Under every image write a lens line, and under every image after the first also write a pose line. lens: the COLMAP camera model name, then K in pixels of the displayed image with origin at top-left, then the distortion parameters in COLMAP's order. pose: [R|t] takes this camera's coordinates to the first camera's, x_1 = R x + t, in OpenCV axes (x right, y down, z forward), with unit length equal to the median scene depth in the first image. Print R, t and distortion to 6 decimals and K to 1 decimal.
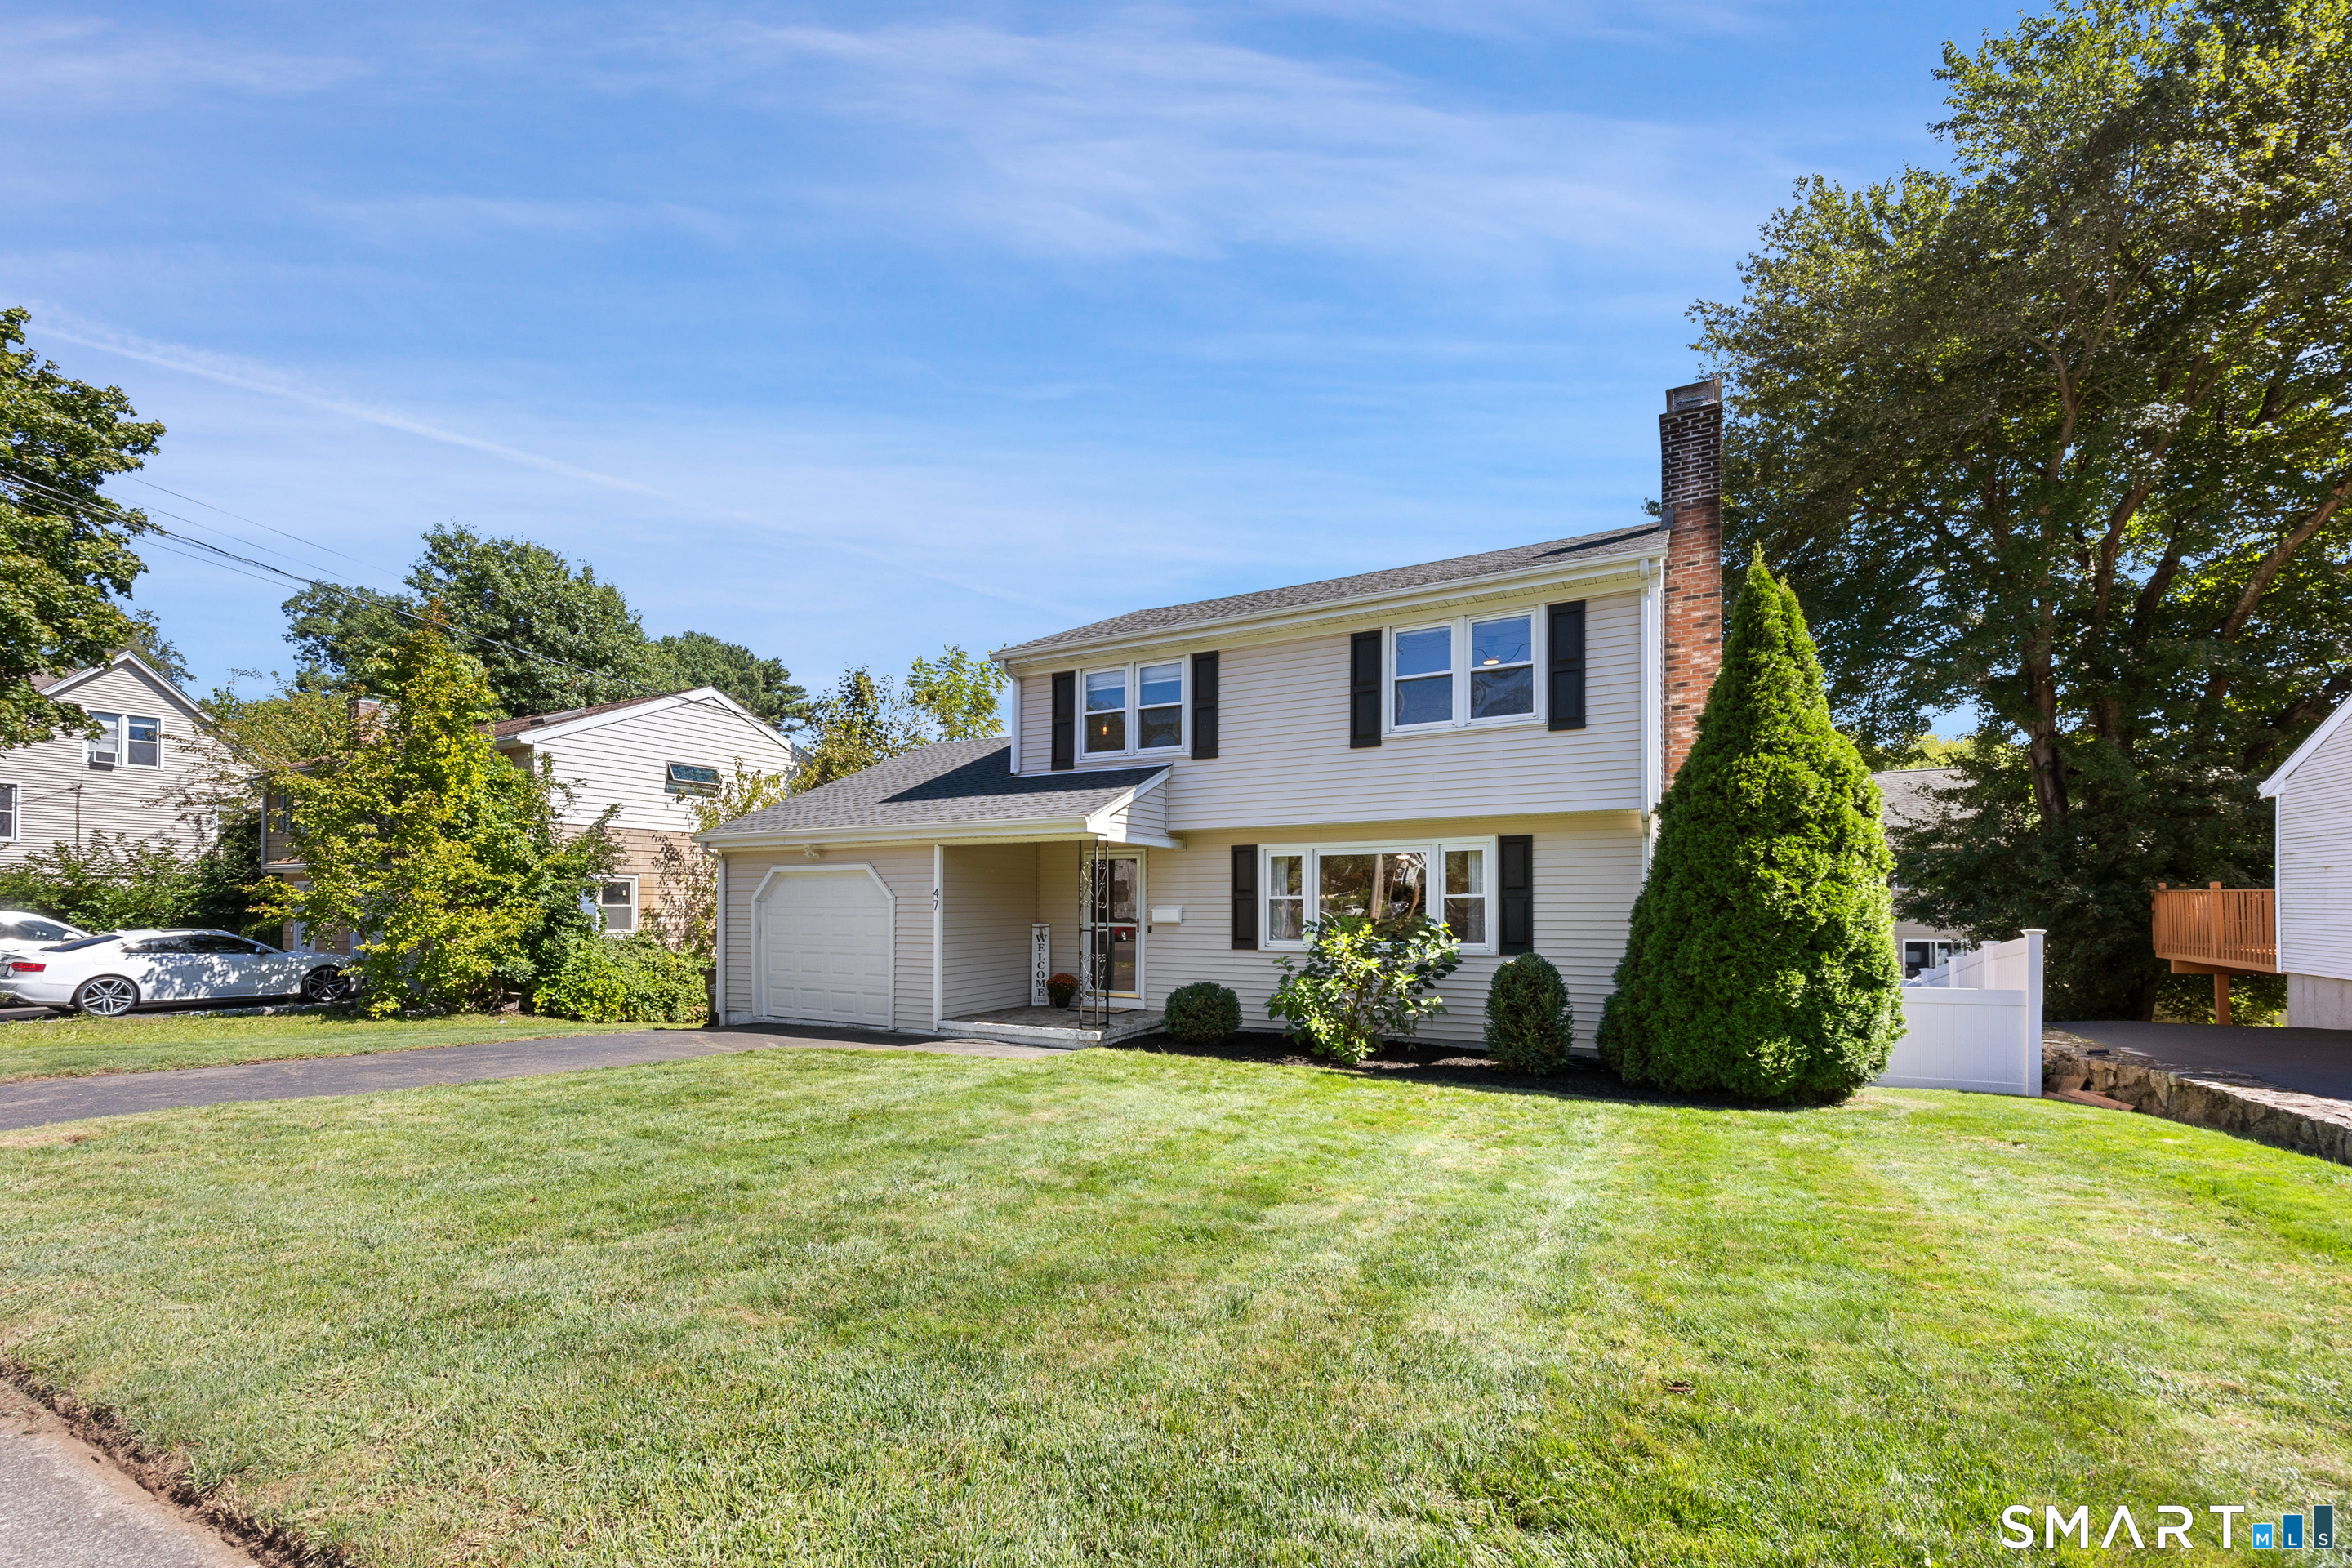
lens RADIAL K [[904.1, 0, 1186.5], [0, 904.1, 797.8], [0, 0, 1]] dist [-0.002083, -0.000207]
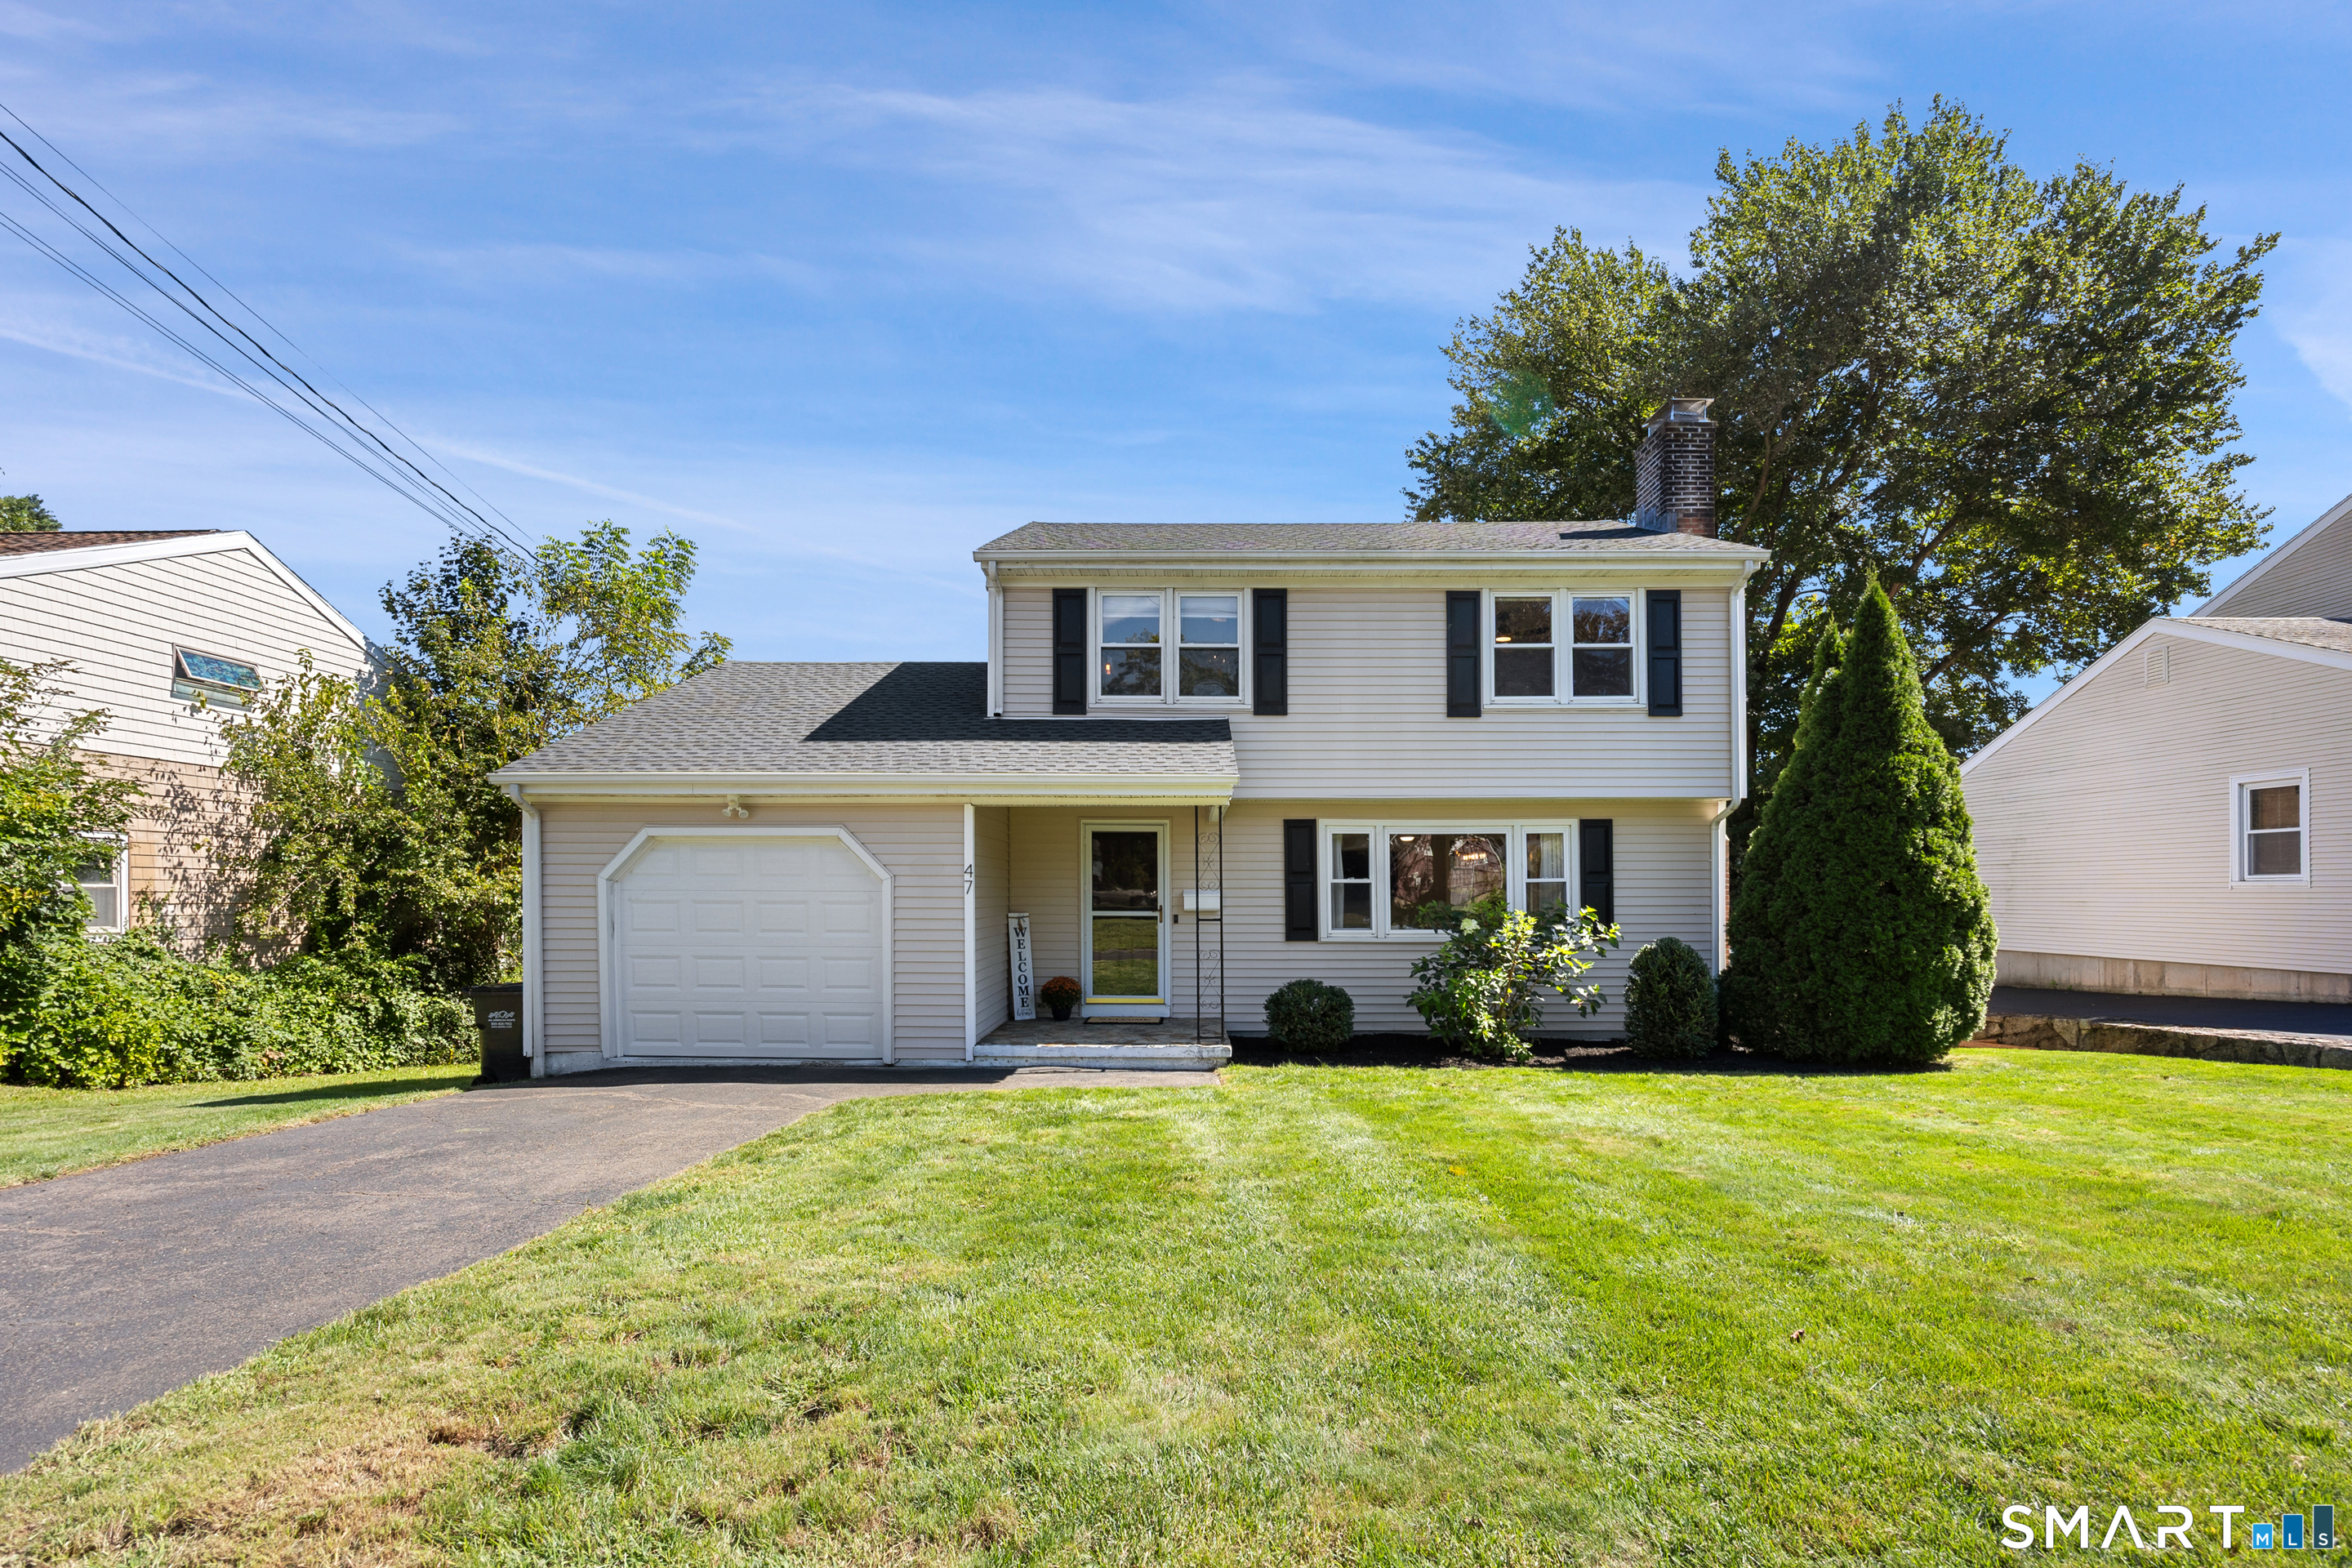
lens RADIAL K [[1032.1, 0, 1175.8], [0, 1032.1, 775.9], [0, 0, 1]] dist [-0.017072, 0.000002]
pose [[0.893599, 0.053767, 0.445634, -0.477546], [-0.055472, 0.998418, -0.009229, 0.026656], [-0.445425, -0.016473, 0.895168, 0.177650]]
